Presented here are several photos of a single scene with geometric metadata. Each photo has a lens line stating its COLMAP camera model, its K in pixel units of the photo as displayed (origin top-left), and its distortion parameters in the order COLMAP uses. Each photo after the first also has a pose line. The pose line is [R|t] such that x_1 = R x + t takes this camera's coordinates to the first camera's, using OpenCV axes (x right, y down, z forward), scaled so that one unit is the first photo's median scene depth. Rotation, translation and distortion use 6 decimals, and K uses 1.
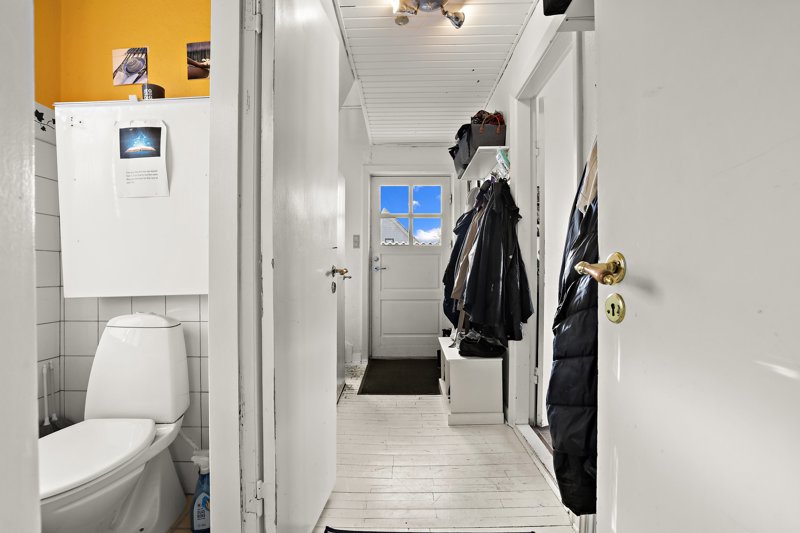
lens RADIAL K [[350.6, 0, 399.8], [0, 350.6, 269.4], [0, 0, 1]] dist [-0.023723, 0.003090]
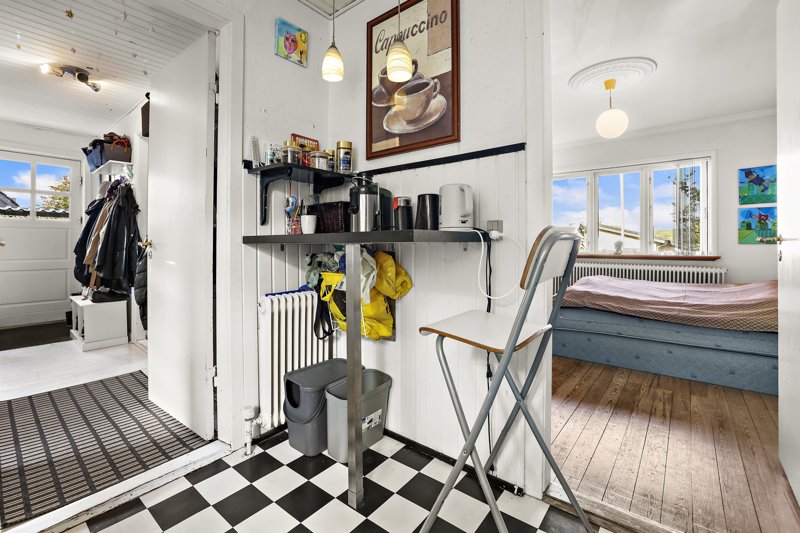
lens RADIAL K [[350.6, 0, 382.8], [0, 350.6, 247.4], [0, 0, 1]] dist [-0.023723, 0.003090]
pose [[0.634311, 0.003306, 0.773071, -0.155175], [-0.013518, 0.999885, 0.006815, -0.005368], [-0.772960, -0.014773, 0.634283, -0.760511]]
